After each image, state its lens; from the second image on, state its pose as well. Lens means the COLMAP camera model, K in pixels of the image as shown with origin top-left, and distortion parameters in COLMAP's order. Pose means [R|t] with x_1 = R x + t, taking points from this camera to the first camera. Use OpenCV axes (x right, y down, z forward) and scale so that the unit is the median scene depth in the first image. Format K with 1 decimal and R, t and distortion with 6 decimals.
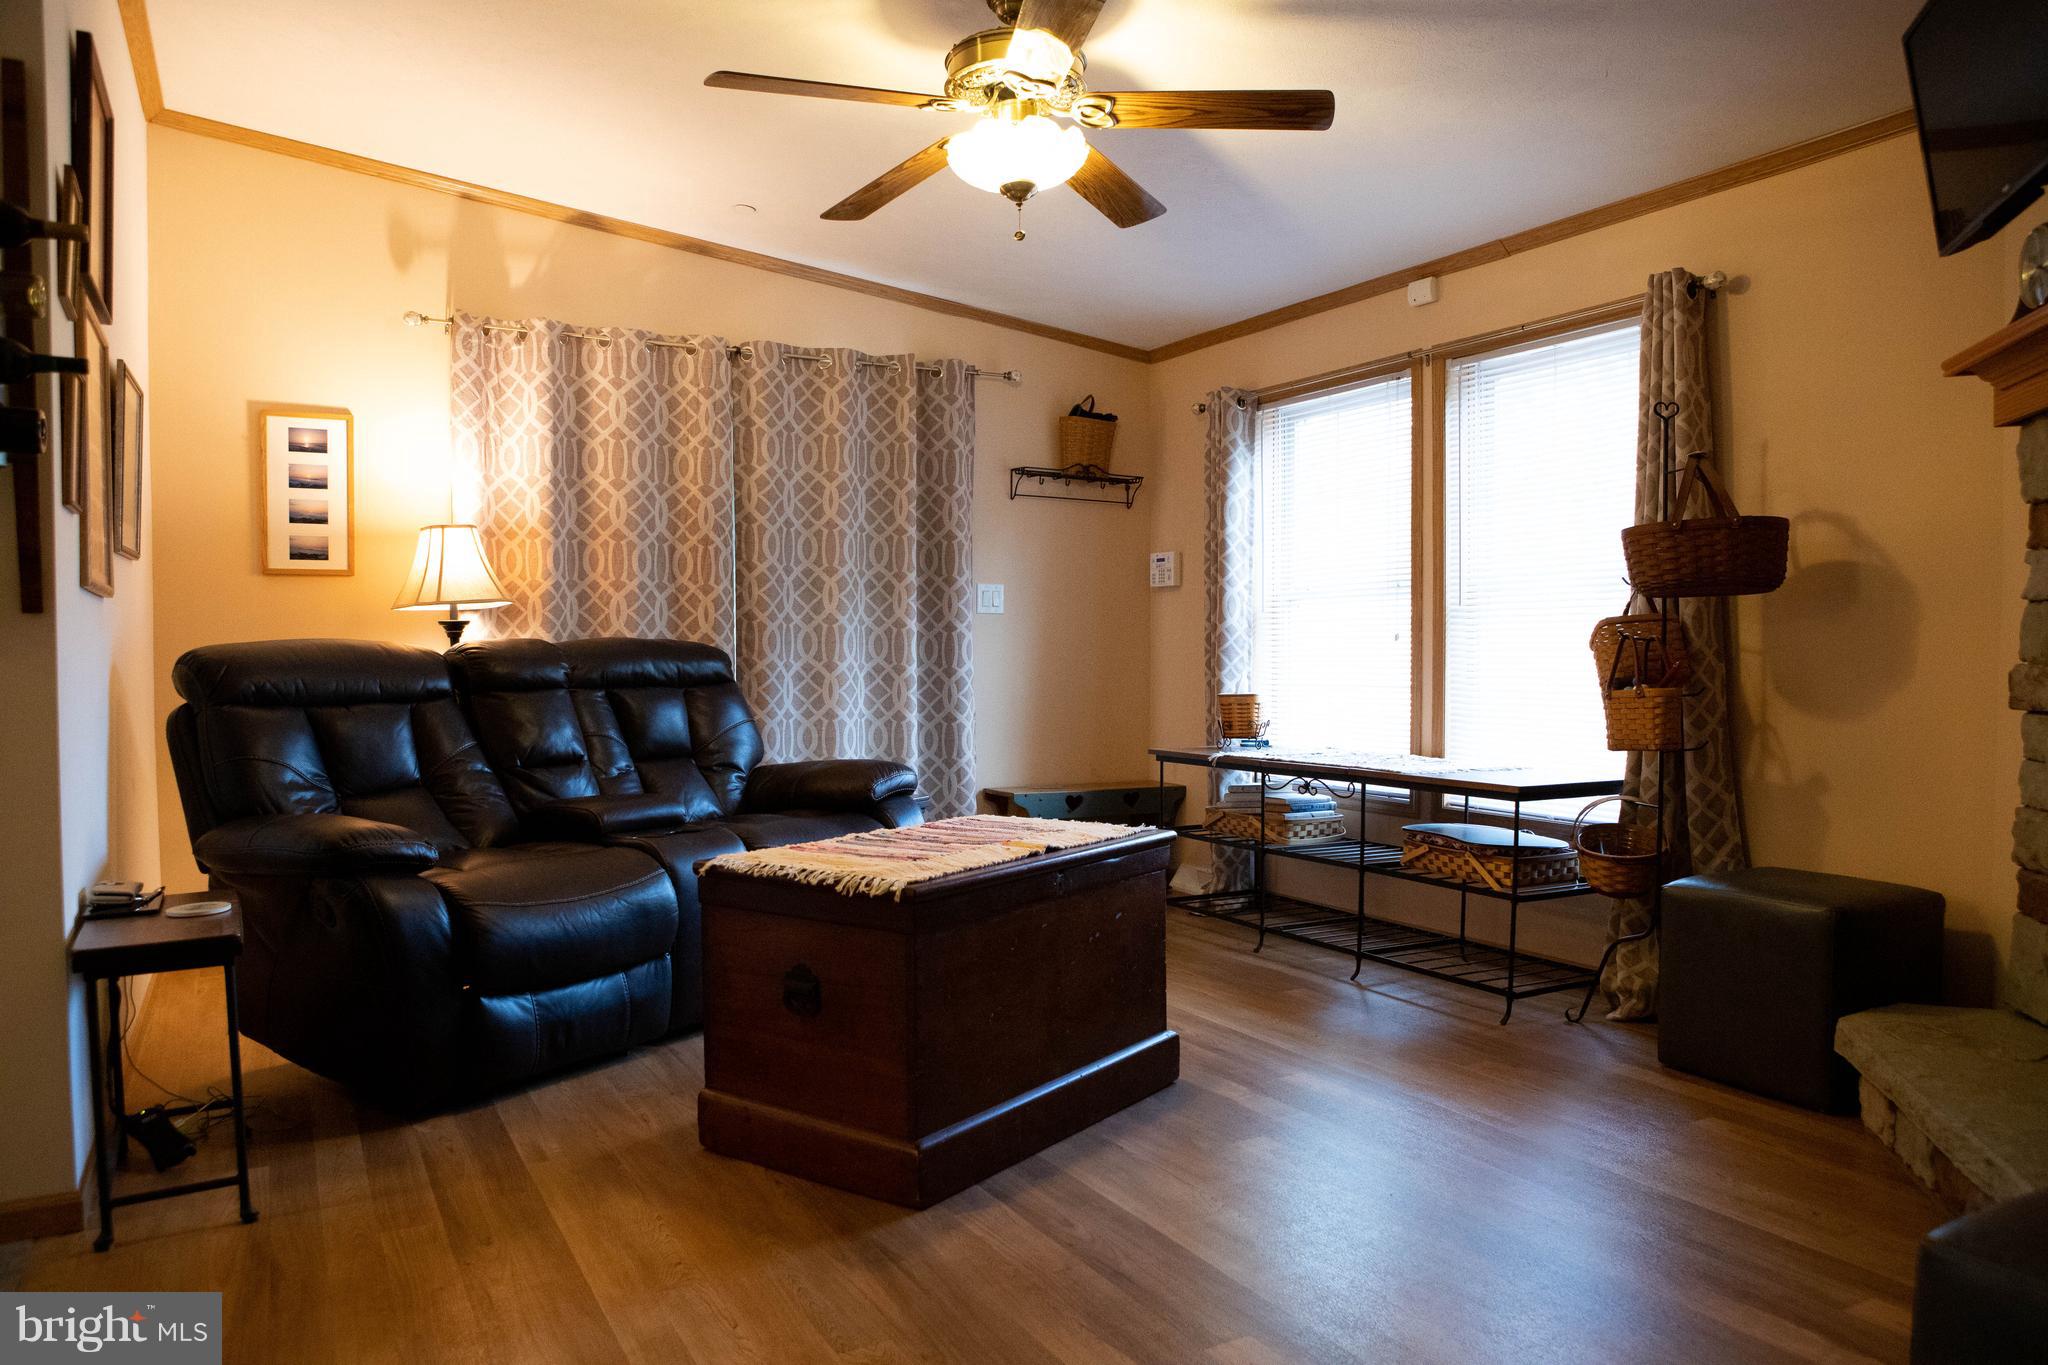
lens RADIAL K [[1422.5, 0, 1029.0], [0, 1422.5, 663.9], [0, 0, 1]] dist [-0.065495, 0.024895]
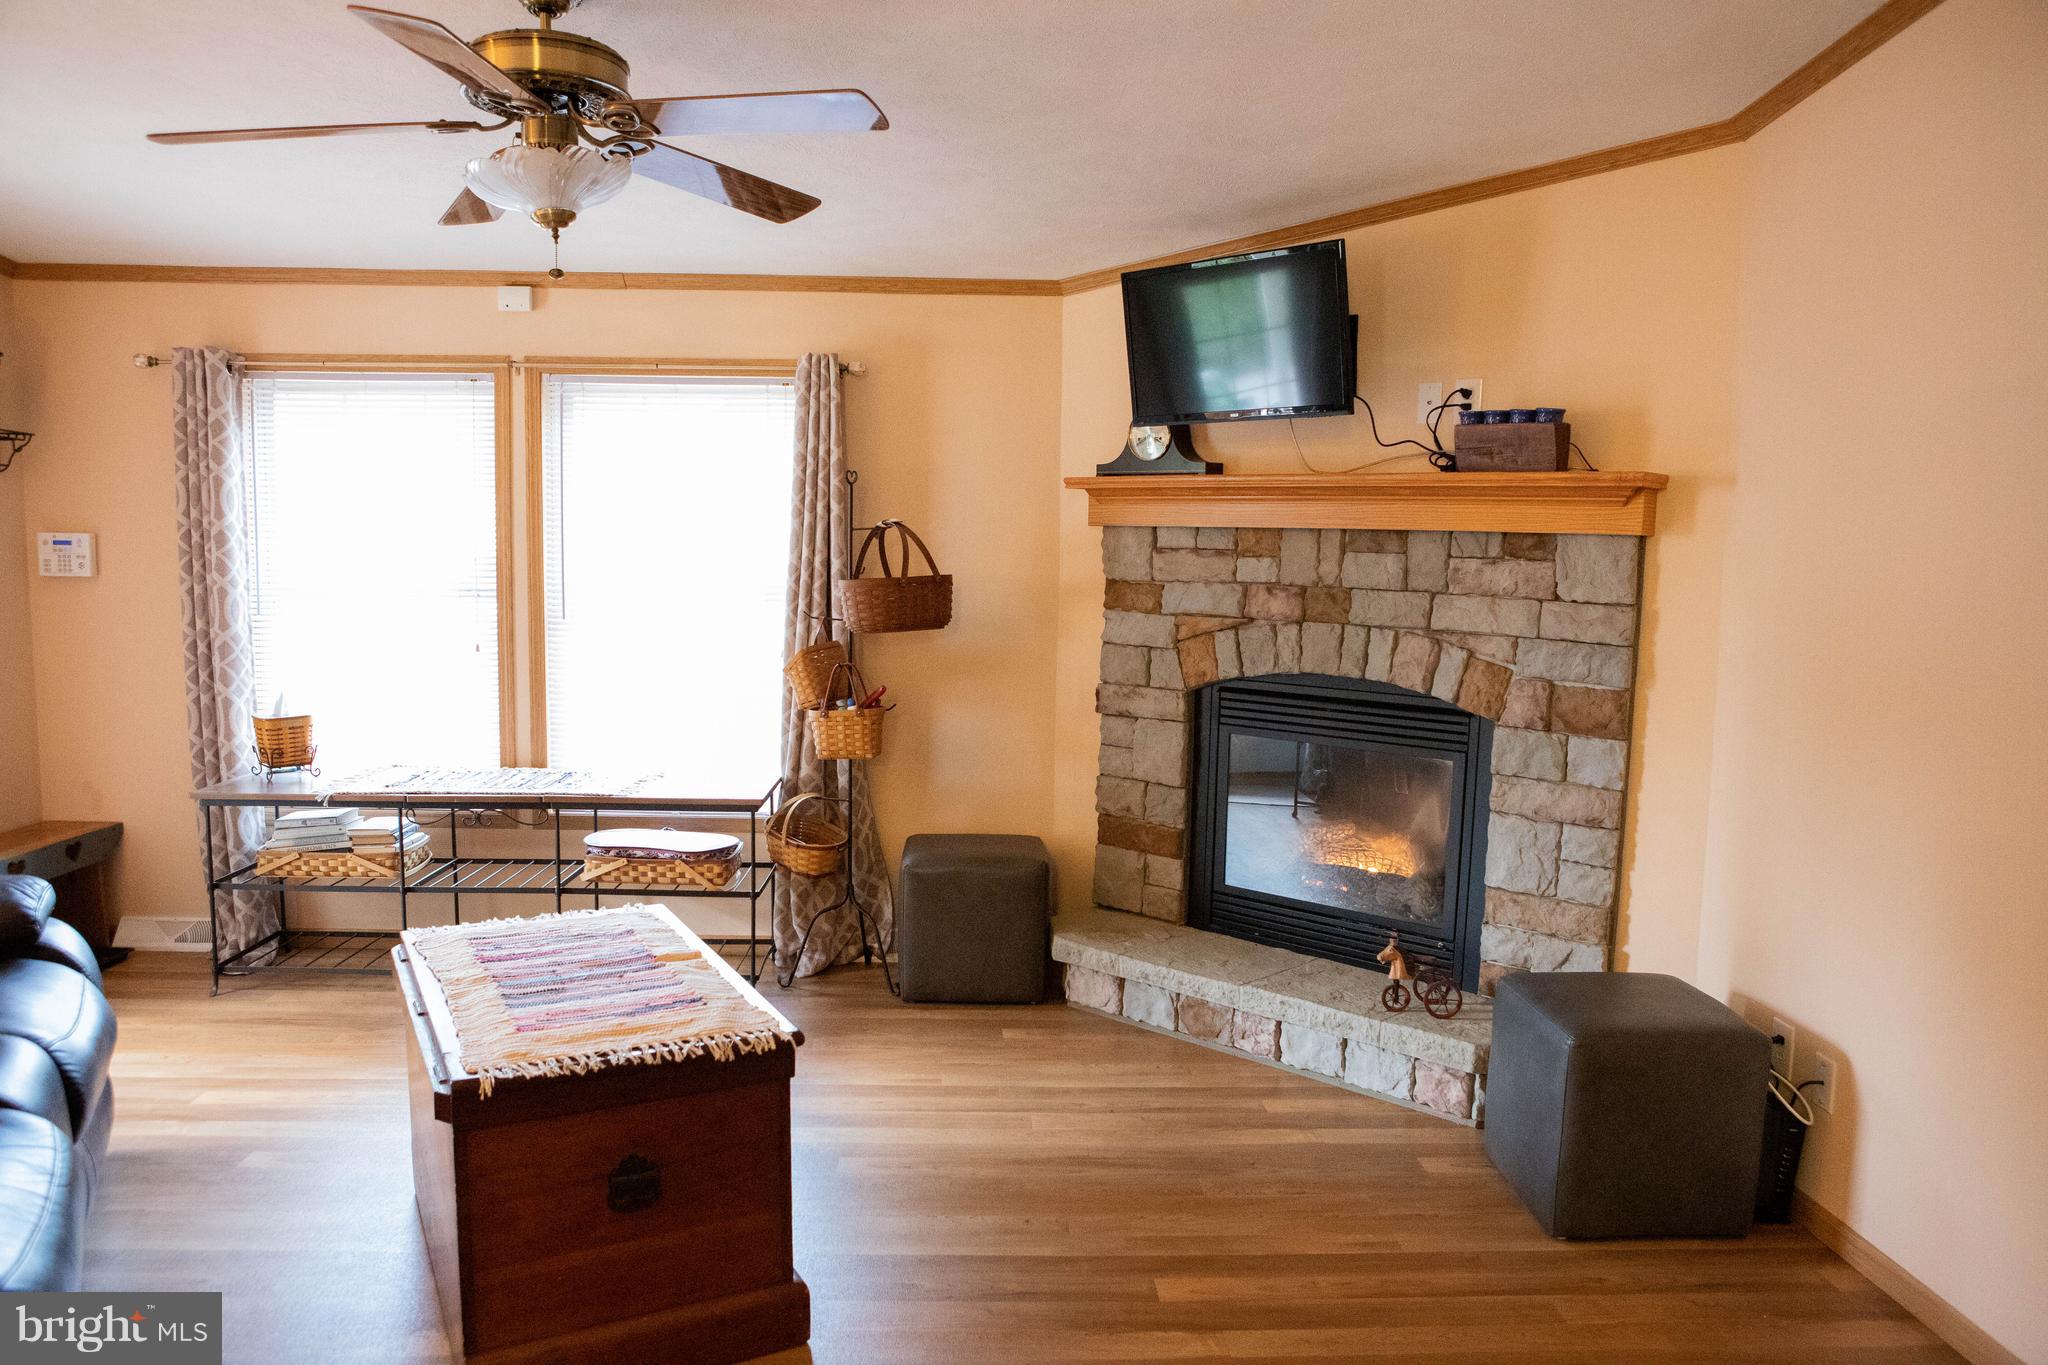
lens RADIAL K [[1422.5, 0, 1031.4], [0, 1422.5, 681.9], [0, 0, 1]] dist [-0.065495, 0.024895]
pose [[0.443767, -0.077390, 0.892794, -0.452562], [-0.008441, 0.995859, 0.090519, -0.089379], [-0.896103, -0.047705, 0.441276, 0.232846]]
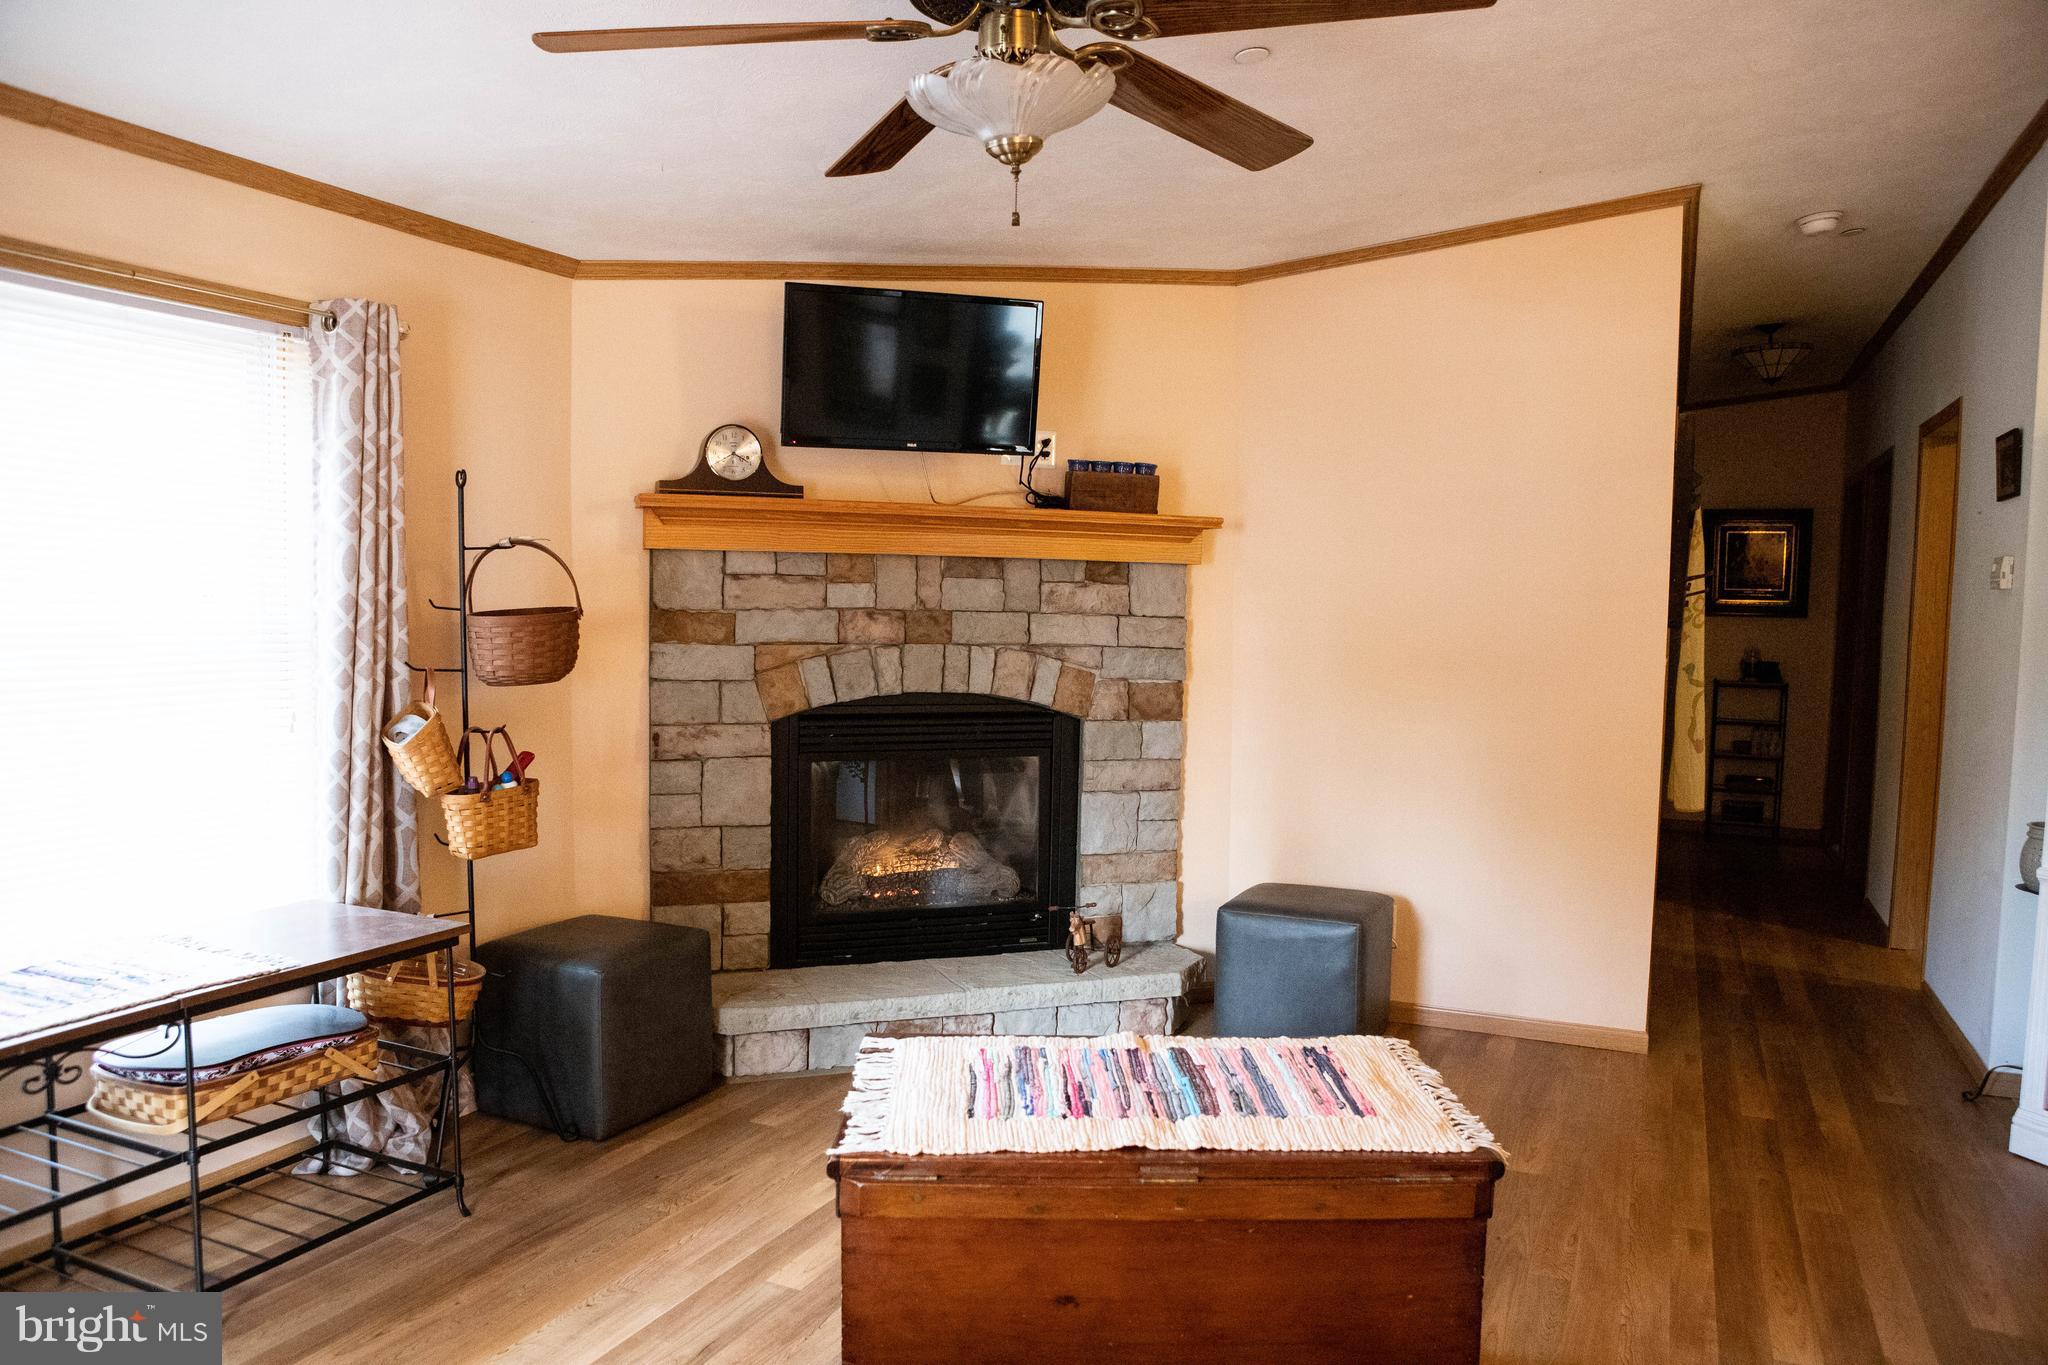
lens RADIAL K [[1422.5, 0, 1017.8], [0, 1422.5, 688.9], [0, 0, 1]] dist [-0.065495, 0.024895]
pose [[-0.577906, -0.063019, 0.813666, -0.387675], [-0.004975, 0.997268, 0.073706, -0.087723], [-0.816088, 0.038548, -0.576641, 0.941409]]
